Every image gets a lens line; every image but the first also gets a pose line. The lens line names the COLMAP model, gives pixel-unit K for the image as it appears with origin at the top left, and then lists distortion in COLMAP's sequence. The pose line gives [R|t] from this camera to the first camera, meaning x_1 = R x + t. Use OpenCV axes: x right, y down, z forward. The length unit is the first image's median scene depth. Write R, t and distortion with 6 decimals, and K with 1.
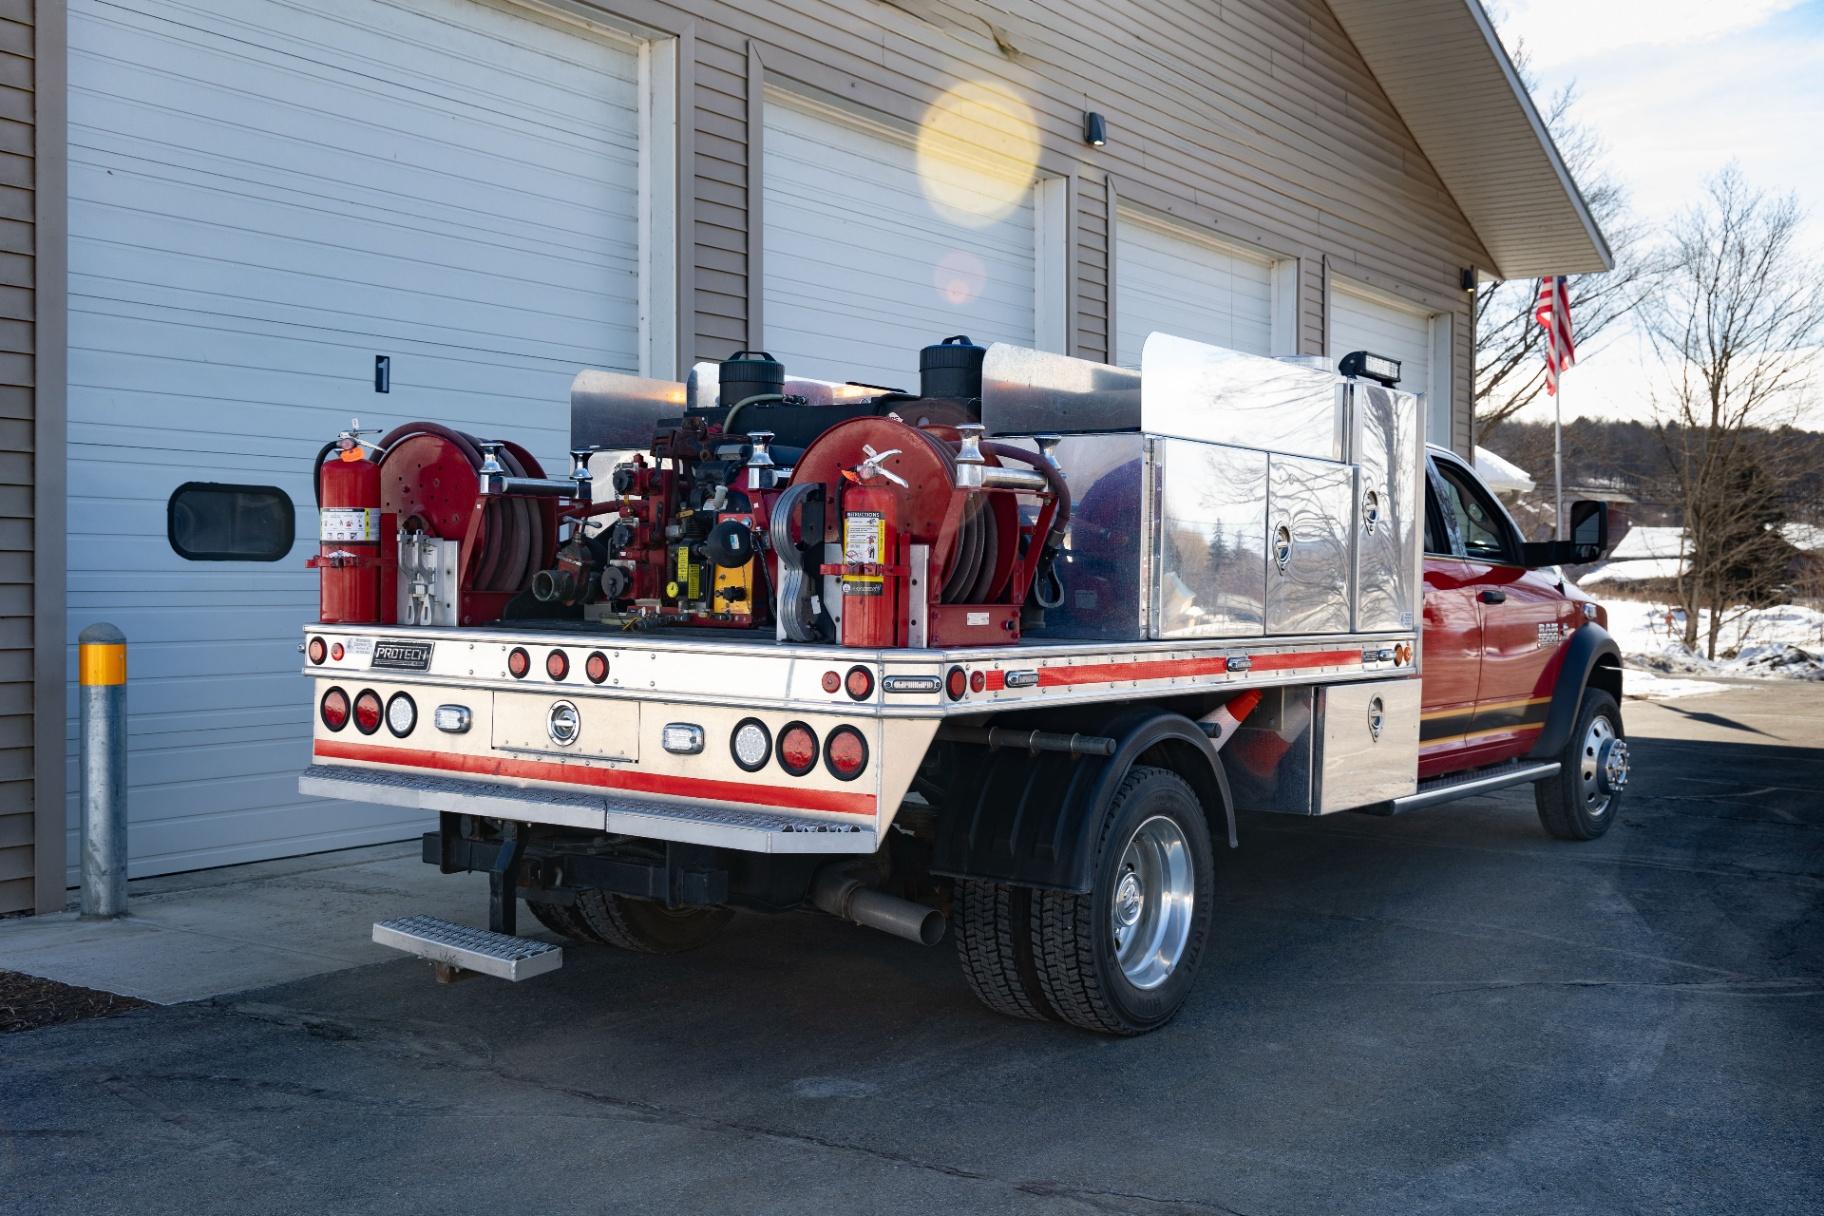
lens RADIAL K [[1925.8, 0, 912.0], [0, 1925.8, 608.0], [0, 0, 1]] dist [0.013994, 0.010717]
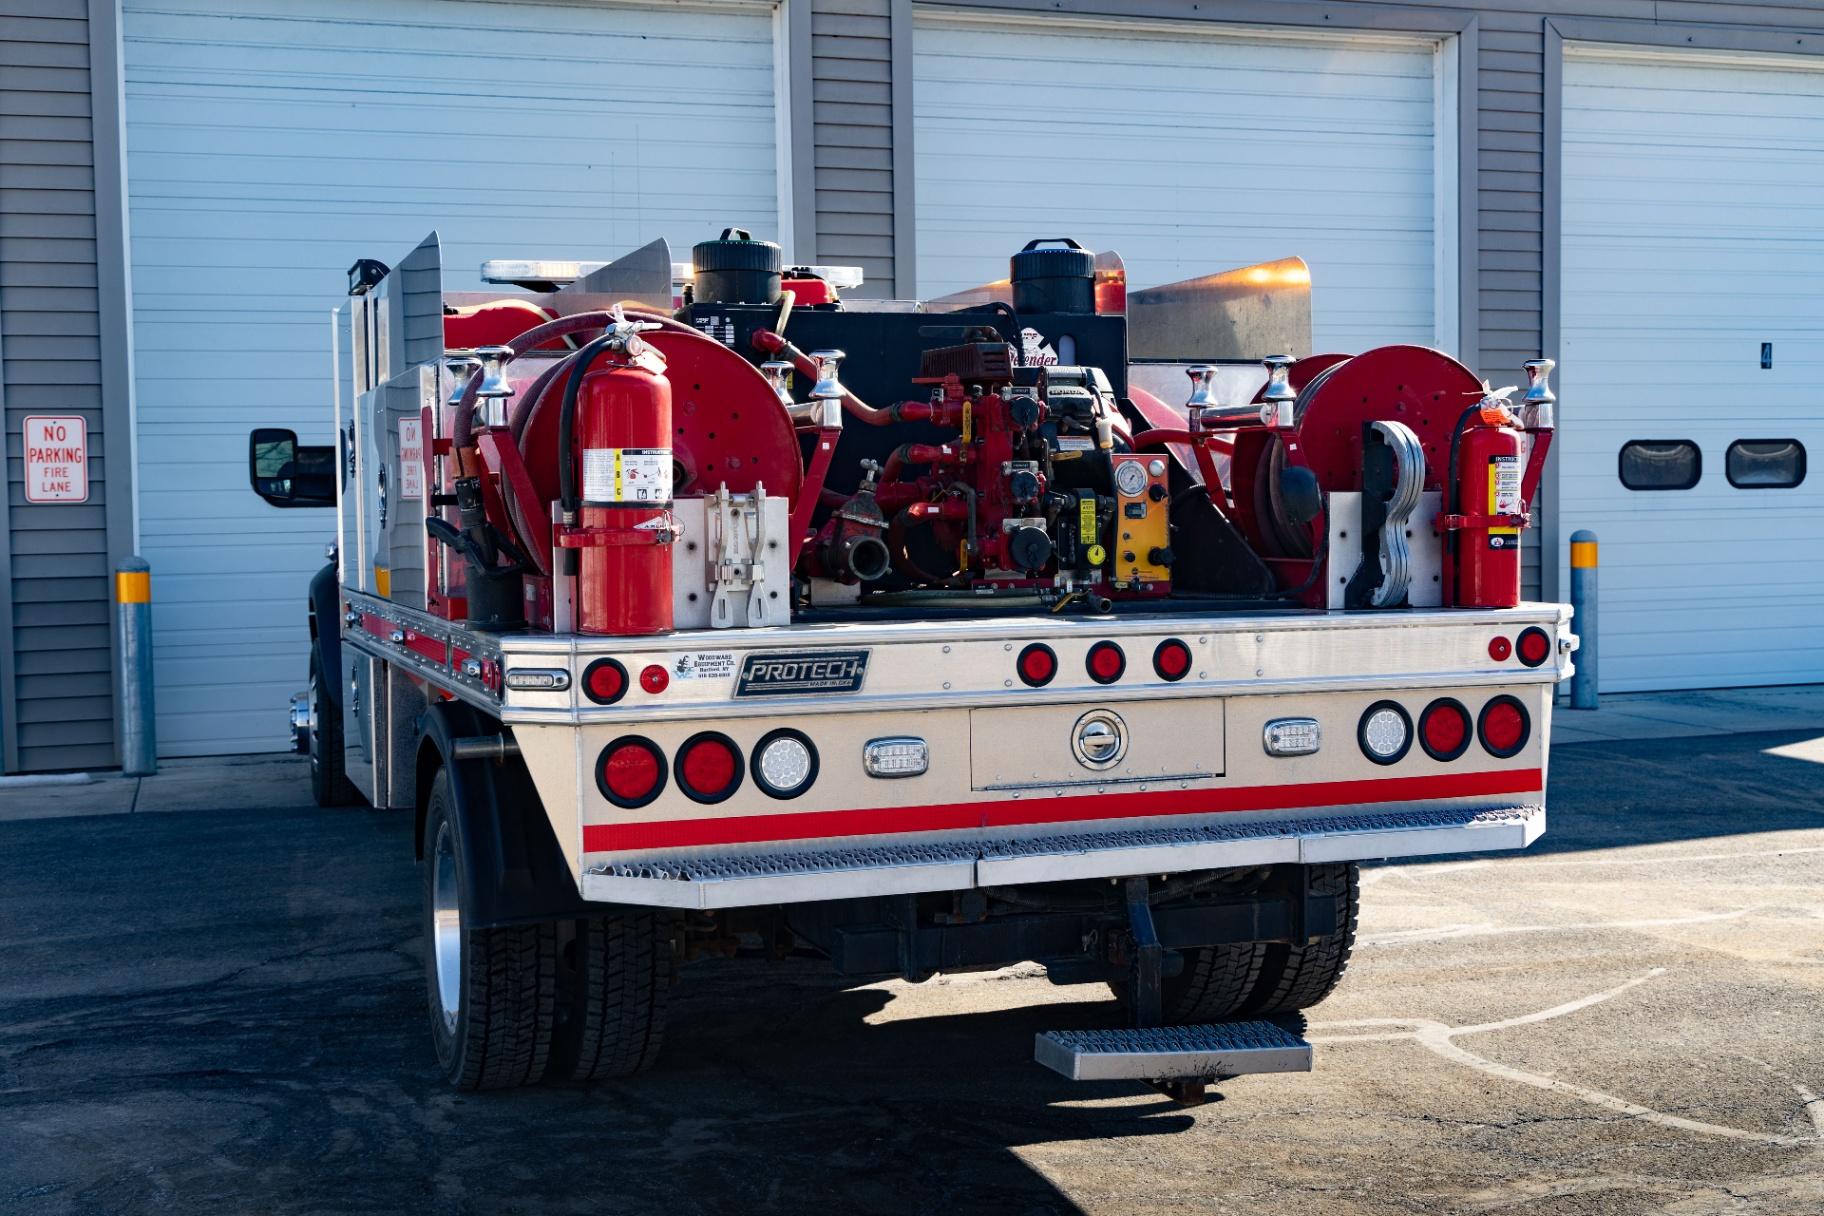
lens RADIAL K [[2171.9, 0, 912.0], [0, 2171.9, 608.0], [0, 0, 1]] dist [0.010643, -0.003031]
pose [[0.573749, -0.064866, 0.816458, -0.901310], [0.034463, 0.997888, 0.055062, -0.039640], [-0.818306, -0.003454, 0.574773, 0.575977]]
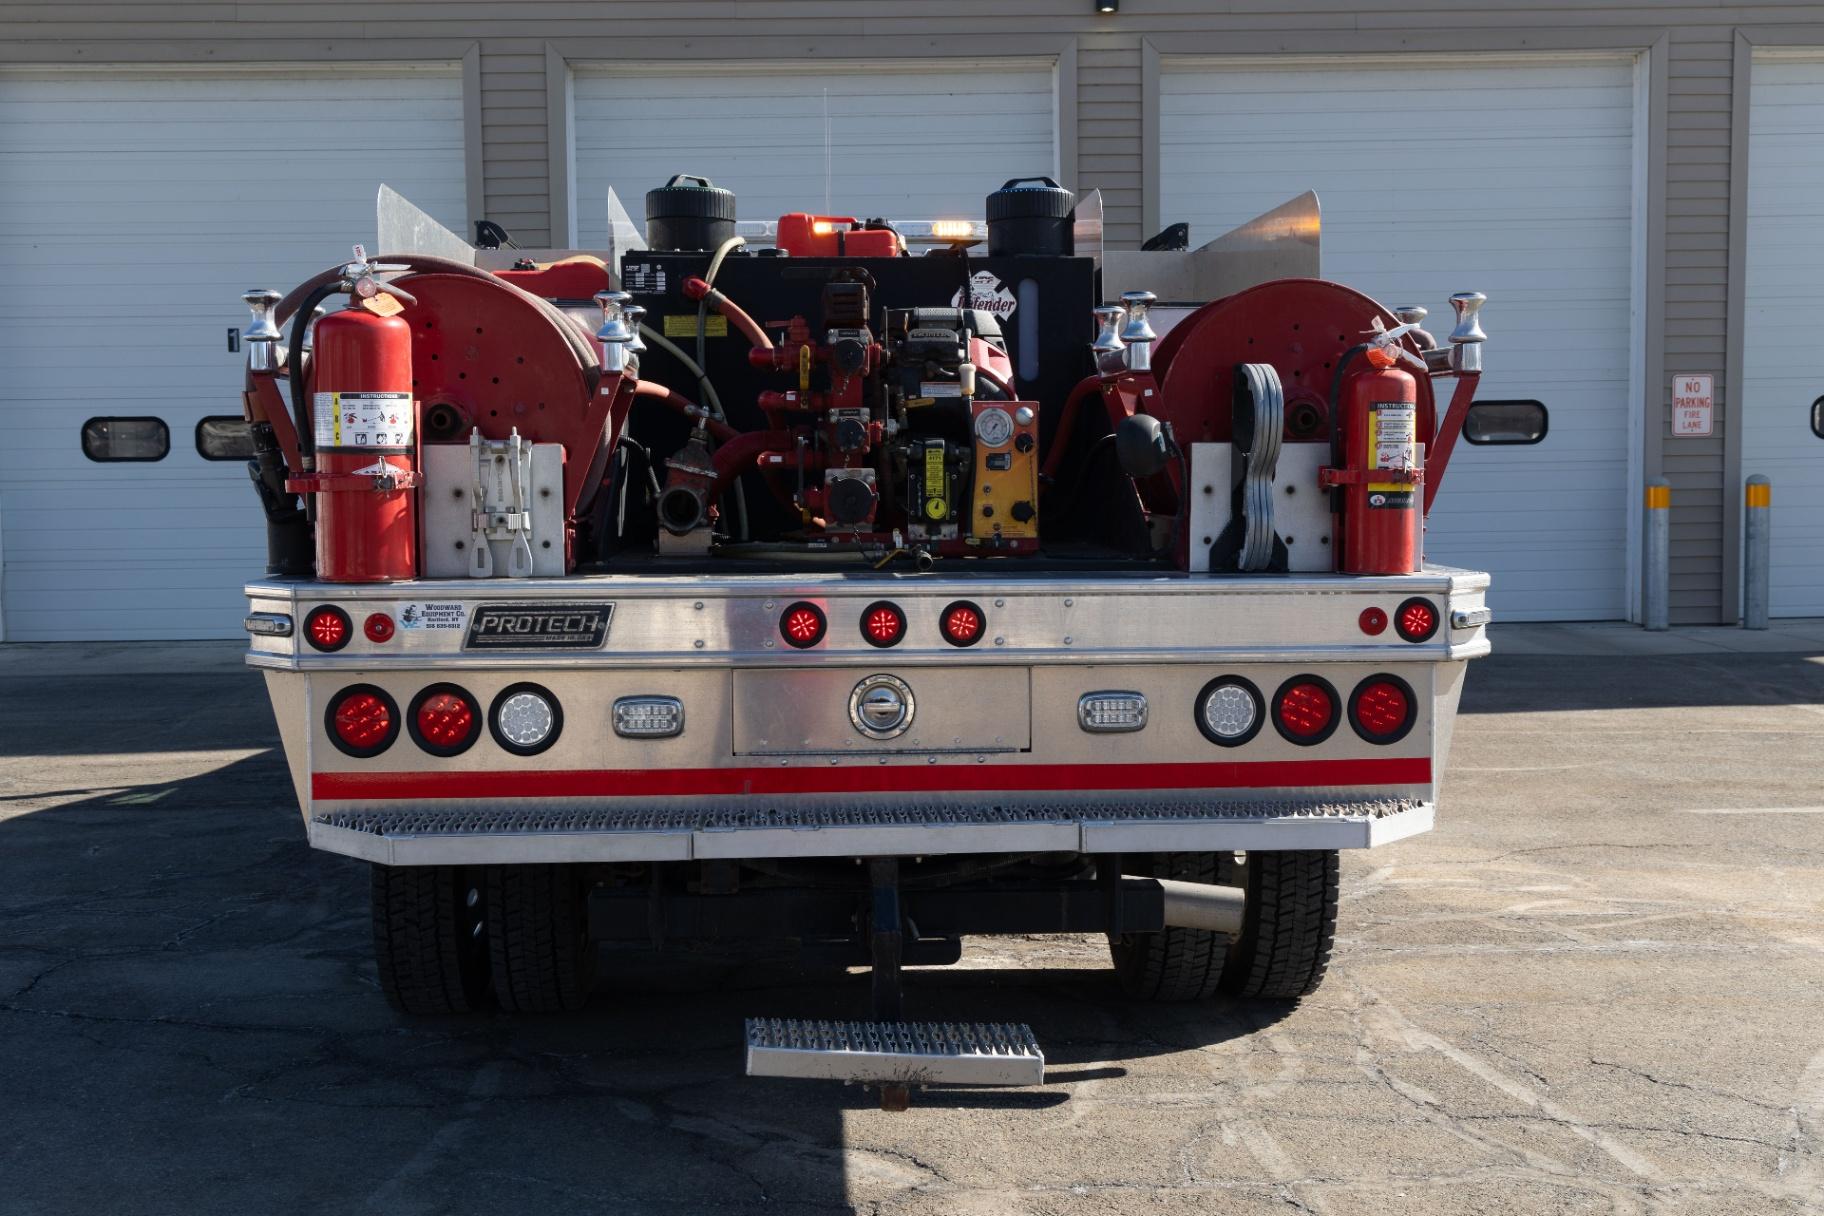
lens RADIAL K [[1925.8, 0, 912.0], [0, 1925.8, 608.0], [0, 0, 1]] dist [0.013994, 0.010717]
pose [[0.776440, -0.069289, 0.626371, -0.602376], [0.027817, 0.996737, 0.075778, -0.027892], [-0.629577, -0.041413, 0.775833, 0.455701]]
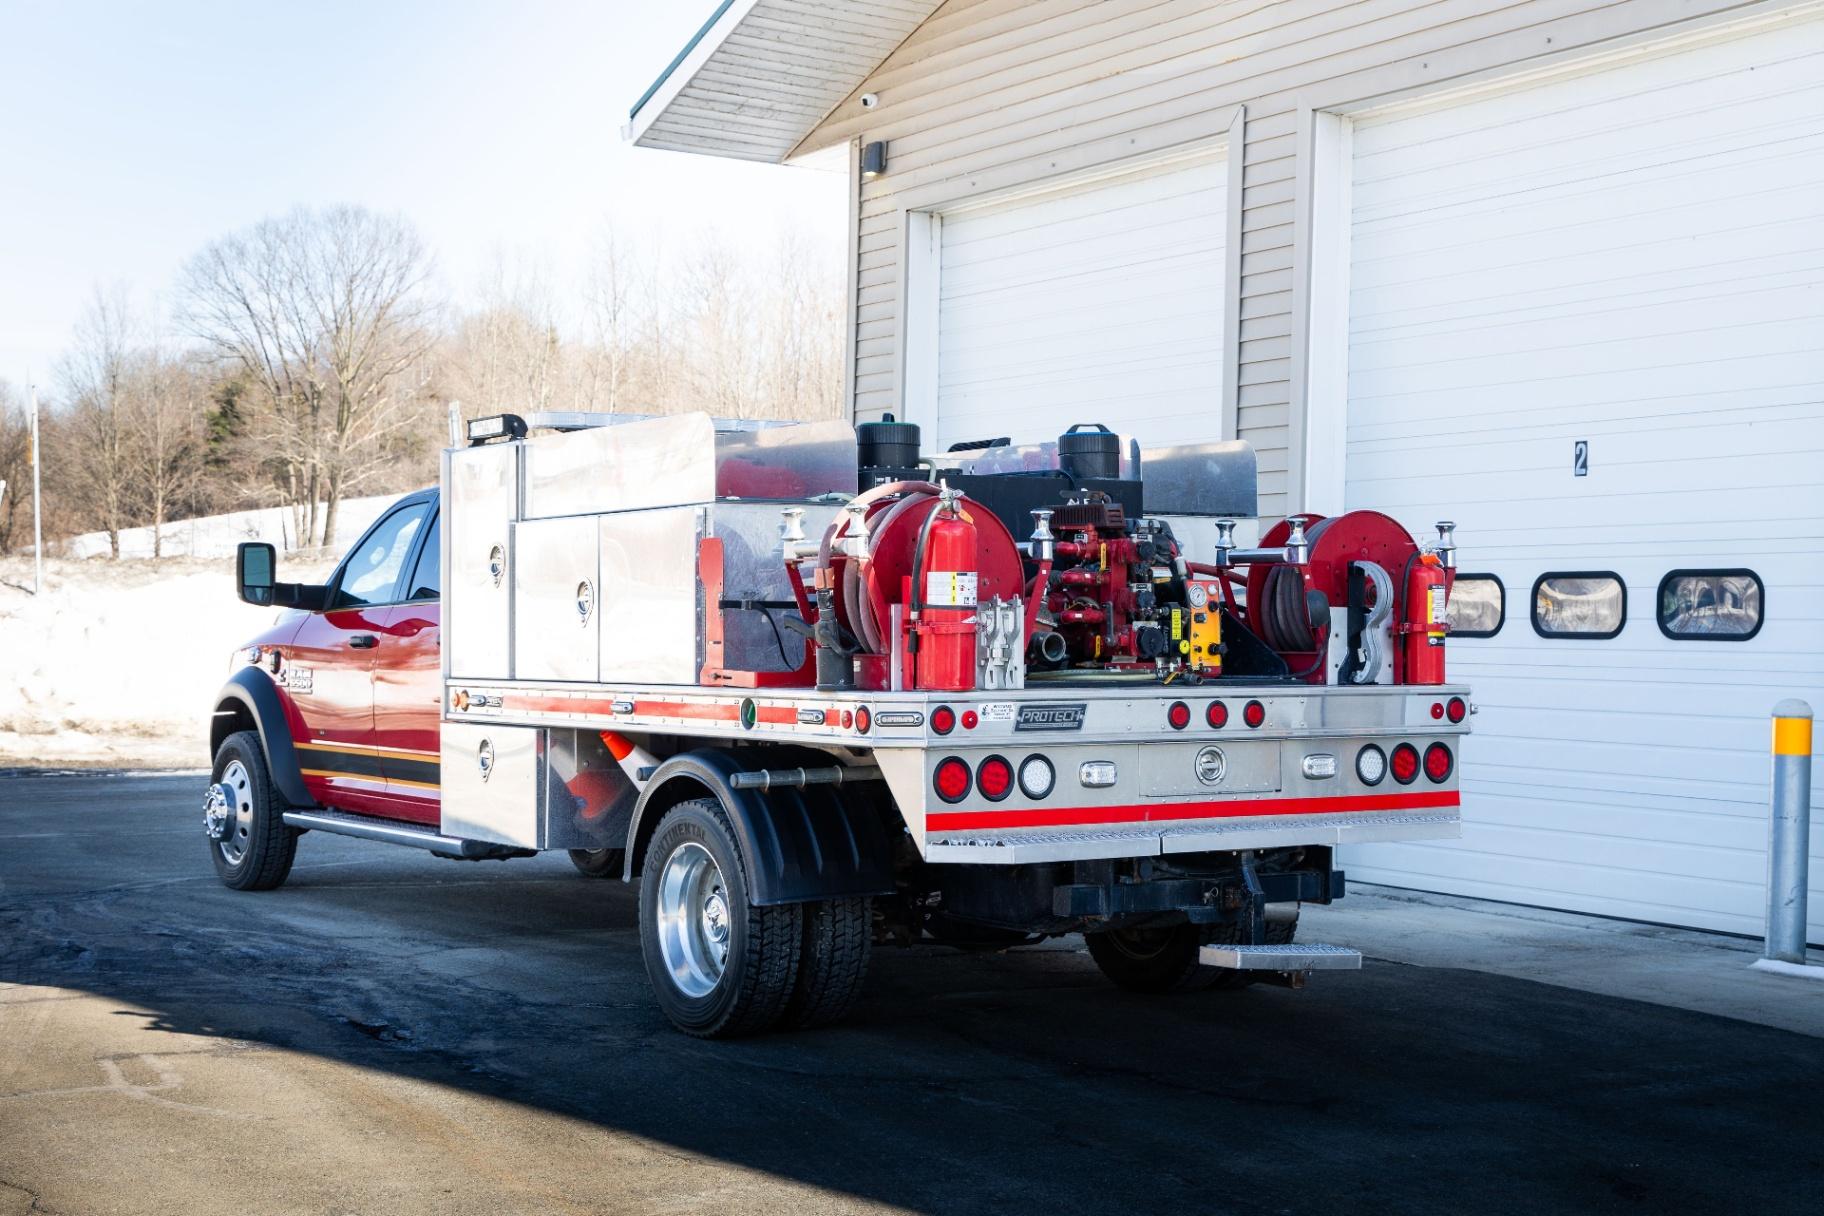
lens RADIAL K [[2523.0, 0, 911.9], [0, 2523.0, 672.2], [0, 0, 1]] dist [0.017729, 0.015940]
pose [[0.378068, -0.033560, 0.925169, -1.624198], [0.020585, 0.999400, 0.027841, -0.040756], [-0.925549, 0.008519, 0.378532, 0.596124]]
